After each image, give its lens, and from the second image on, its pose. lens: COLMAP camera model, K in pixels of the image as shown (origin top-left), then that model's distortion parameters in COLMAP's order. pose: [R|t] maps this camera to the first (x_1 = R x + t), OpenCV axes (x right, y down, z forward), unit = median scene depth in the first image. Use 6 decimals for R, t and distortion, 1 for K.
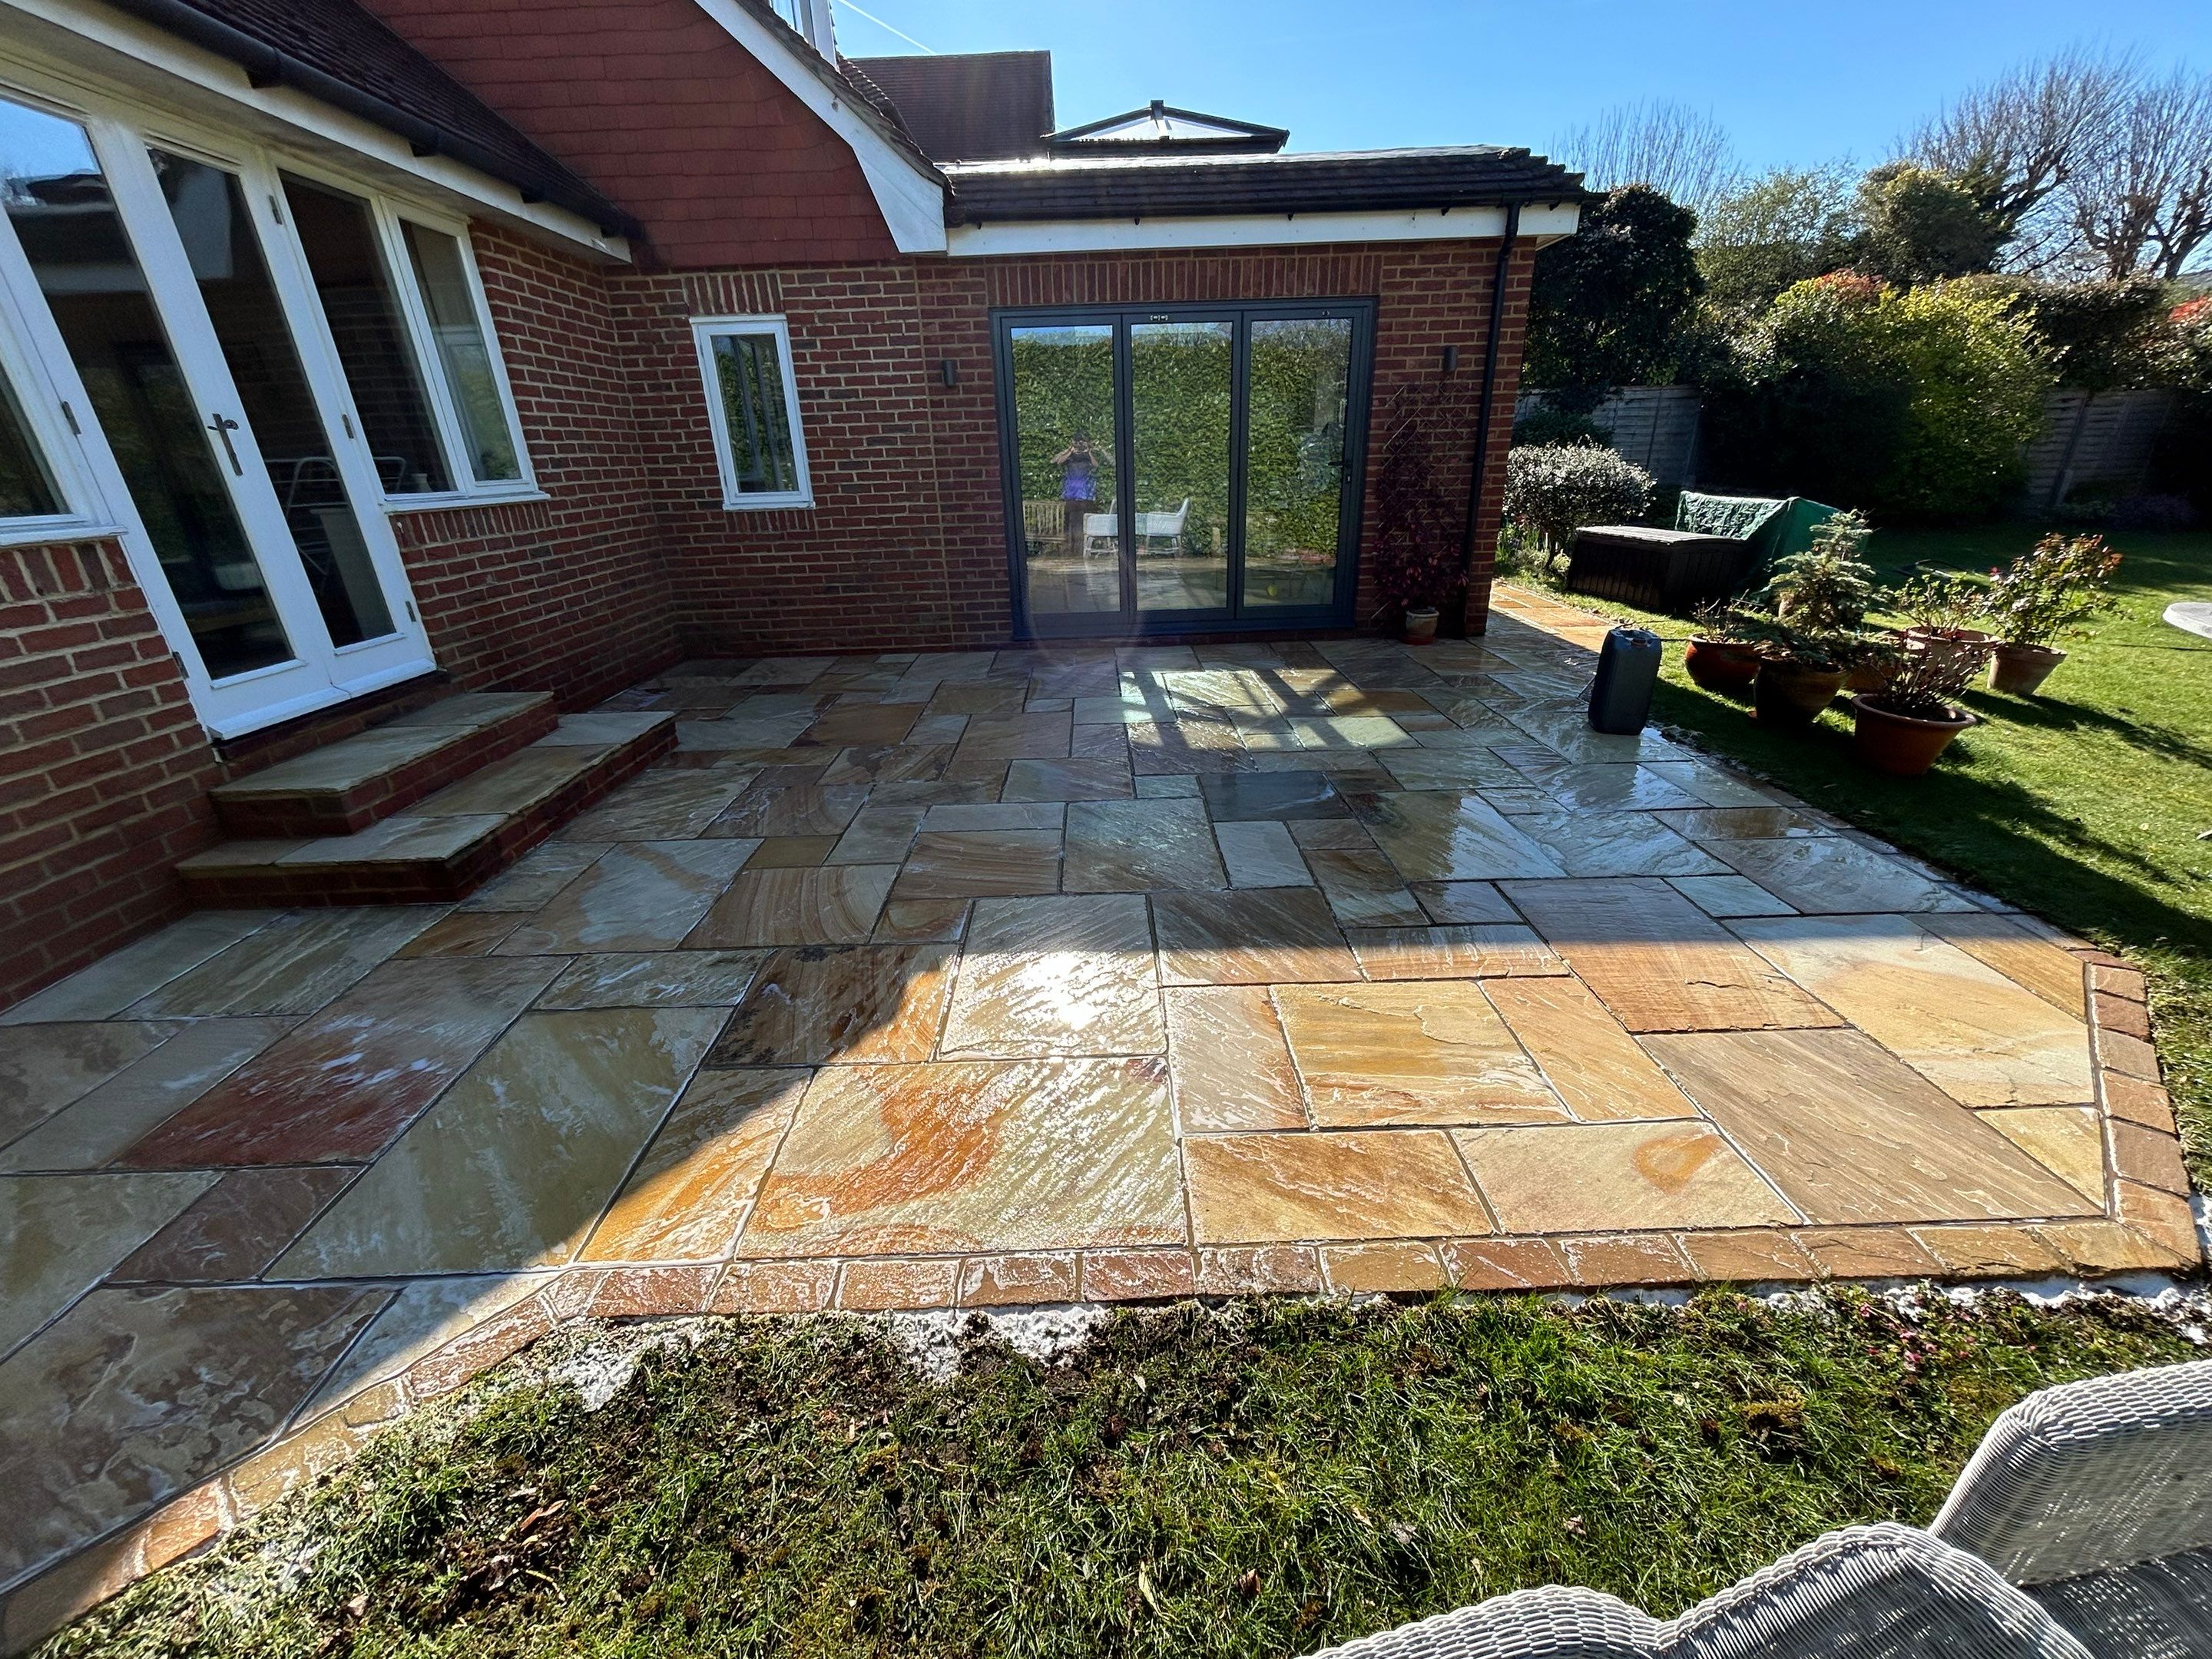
lens RADIAL K [[883.8, 0, 1099.0], [0, 883.8, 837.3], [0, 0, 1]] dist [0.000722, -0.000021]
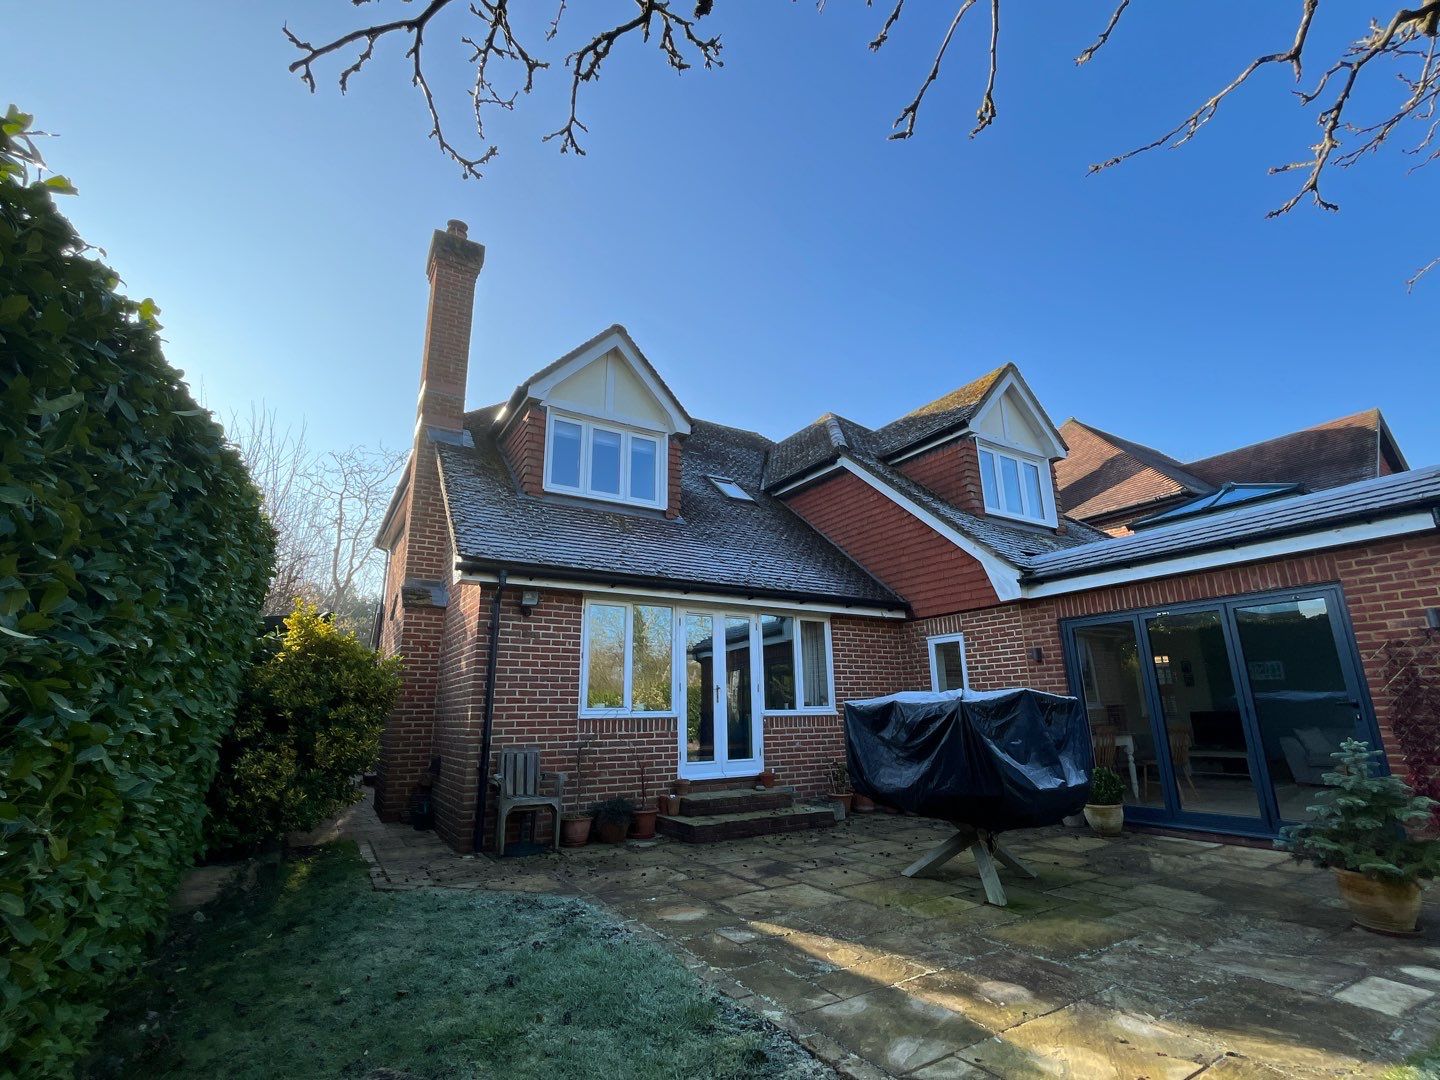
lens RADIAL K [[659.2, 0, 712.3], [0, 659.2, 546.4], [0, 0, 1]] dist [-0.001104, -0.000310]
pose [[0.507544, -0.190729, -0.840251, 0.851080], [-0.344034, 0.849223, -0.400575, 0.059771], [0.789962, 0.492385, 0.365400, -0.137679]]
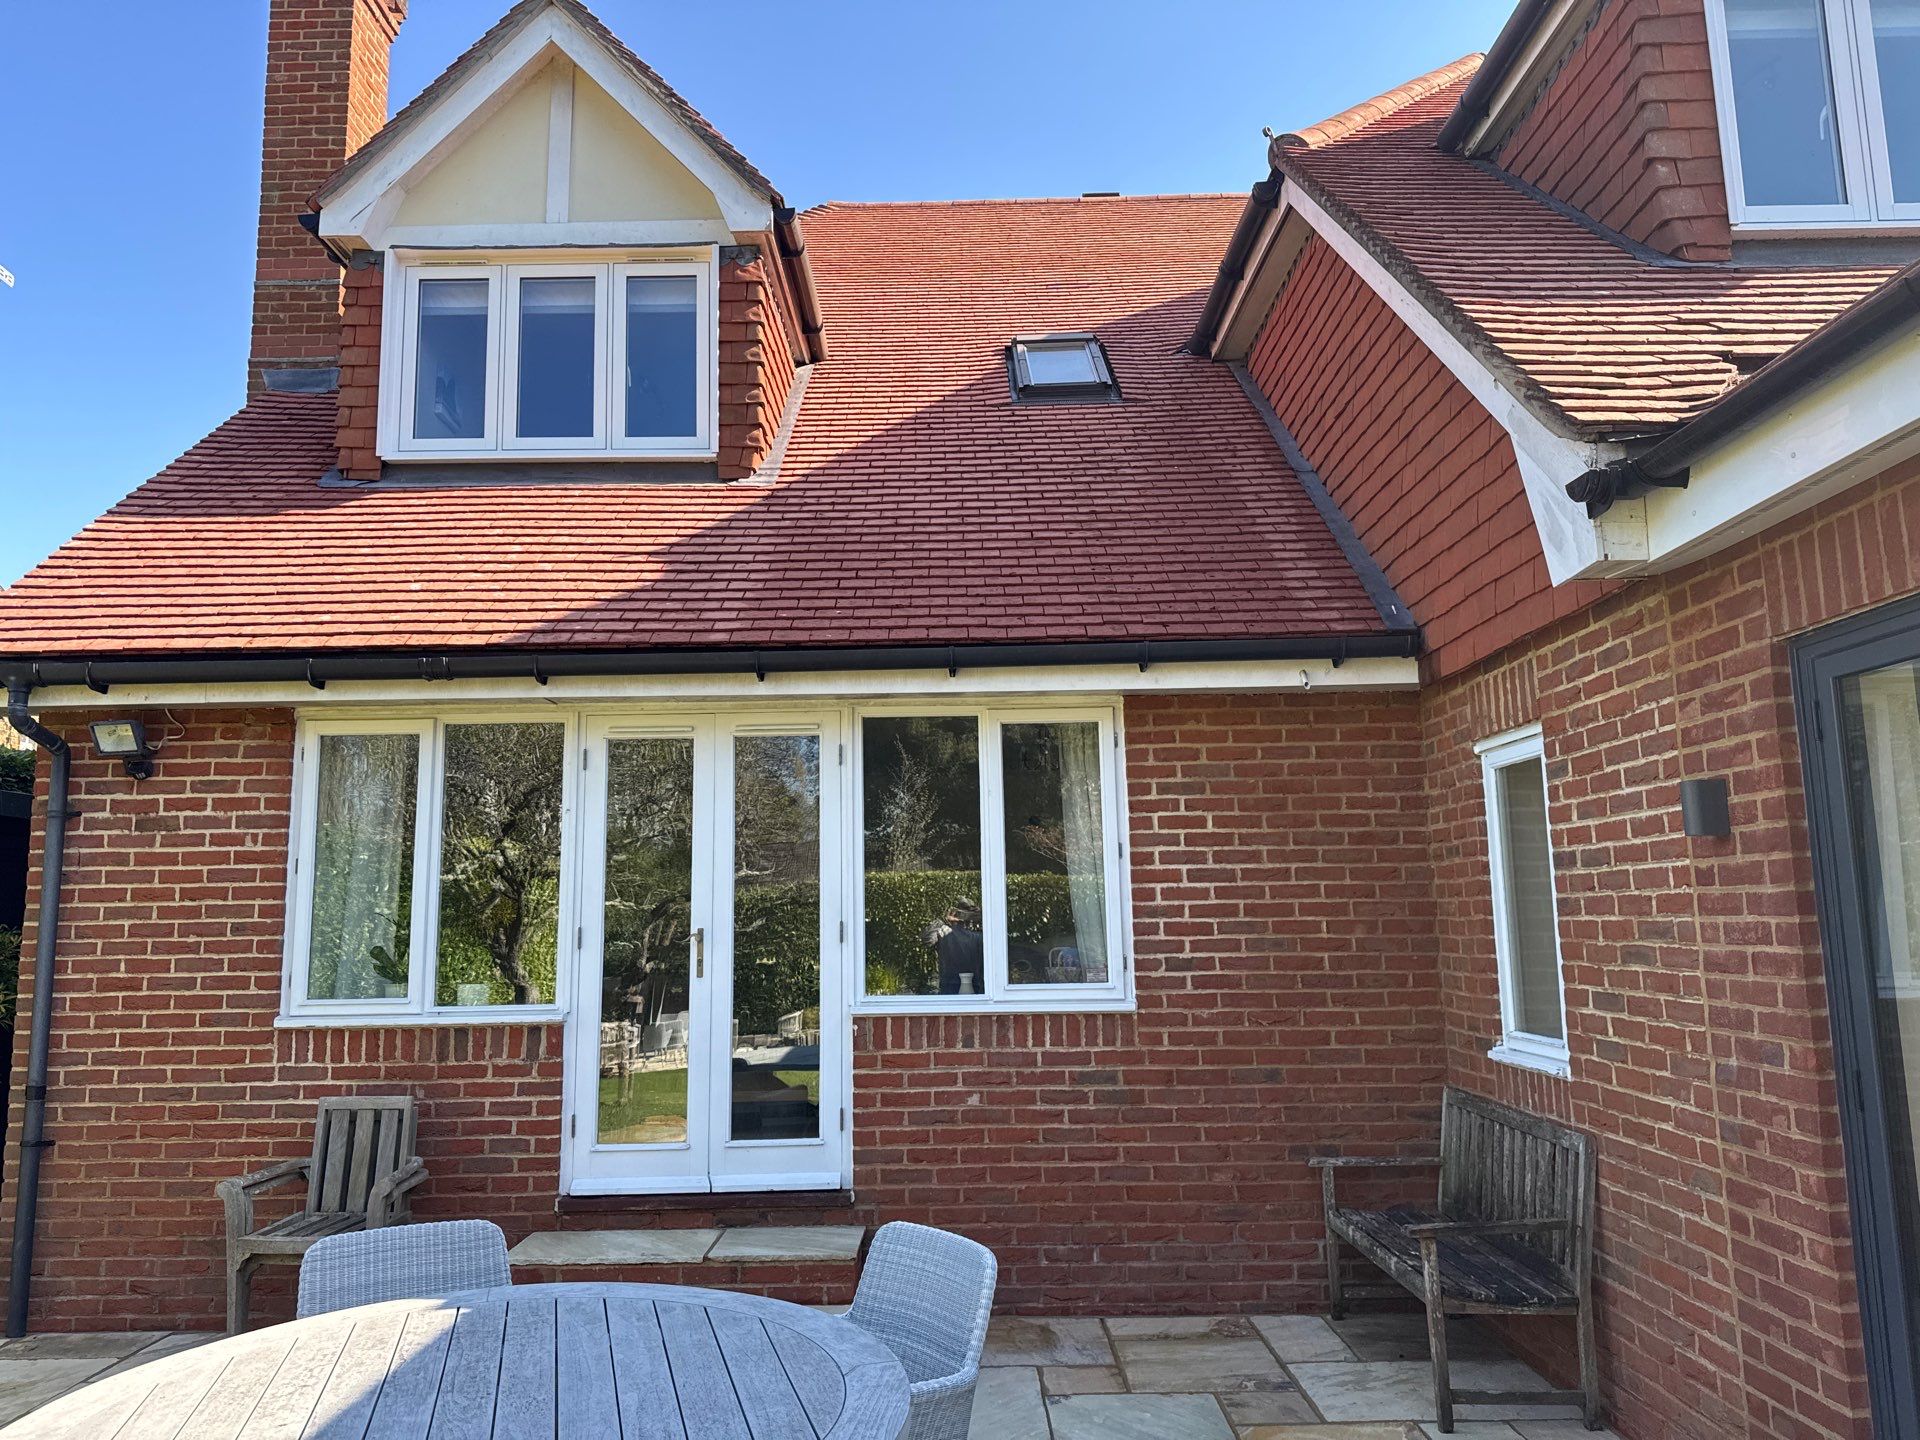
lens RADIAL K [[1322.4, 0, 942.8], [0, 1322.4, 725.4], [0, 0, 1]] dist [0.060960, -0.046995]
pose [[-0.019204, -0.112133, -0.993508, 0.564661], [-0.381942, 0.919149, -0.096358, -0.482593], [0.923987, 0.377612, -0.060479, 0.921695]]
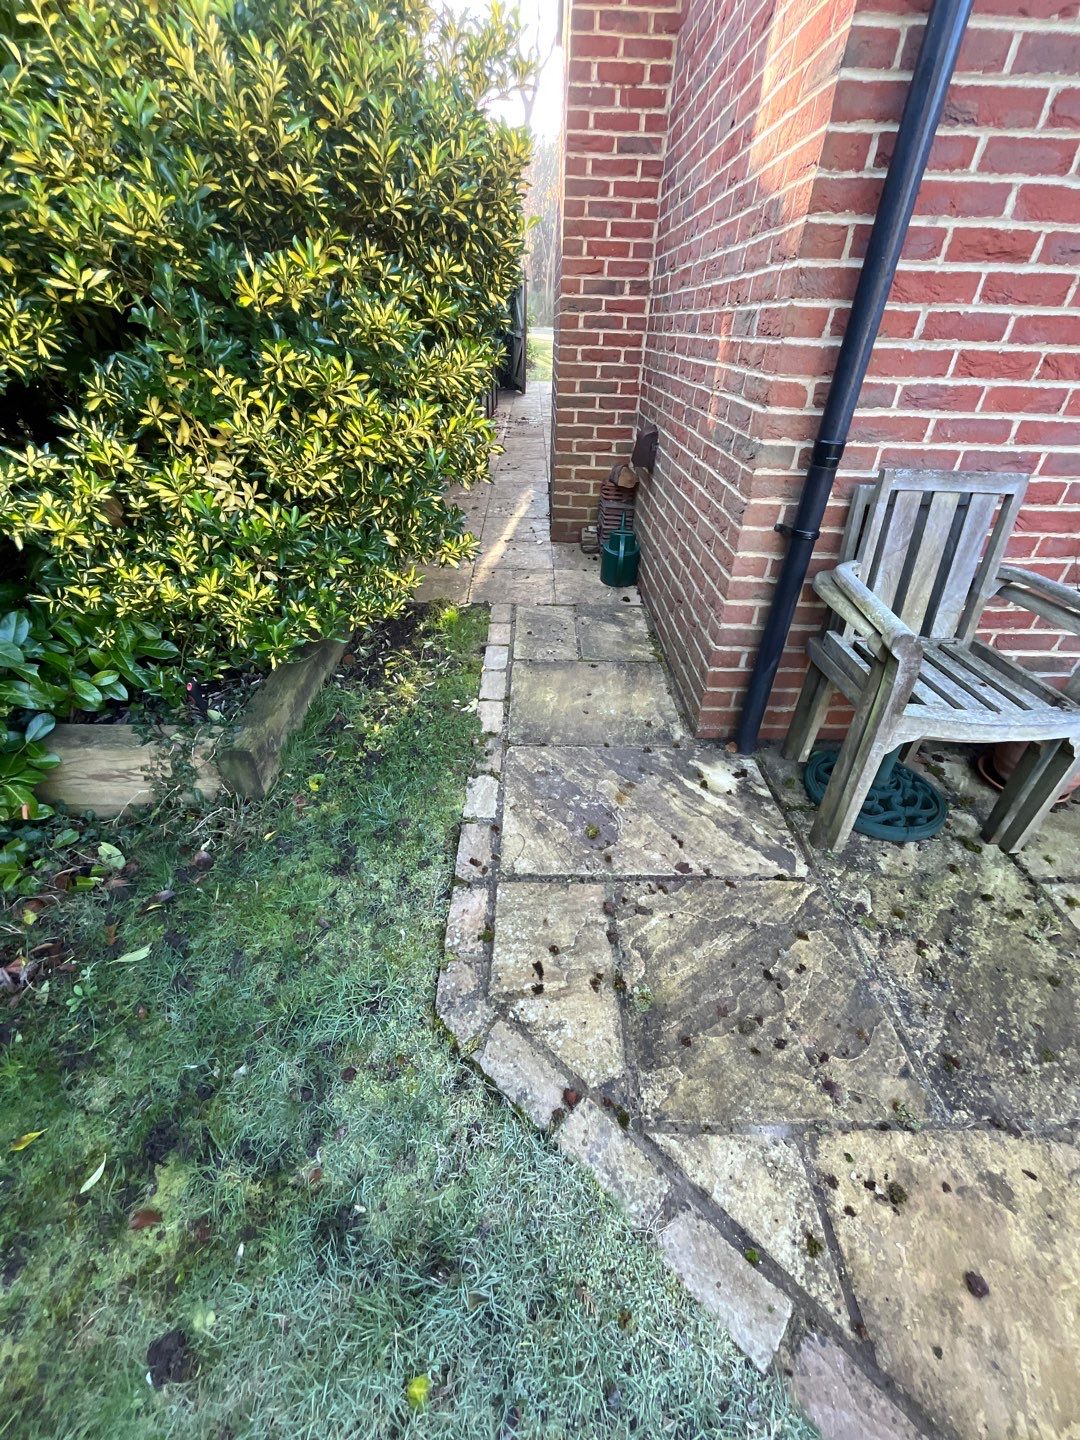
lens RADIAL K [[575.3, 0, 534.0], [0, 575.3, 711.6], [0, 0, 1]] dist [0.000722, -0.000021]
pose [[-0.013878, 0.587867, -0.808838, -0.315409], [-0.416534, 0.731988, 0.539159, 0.025104], [0.909014, 0.344391, 0.234708, 0.028173]]
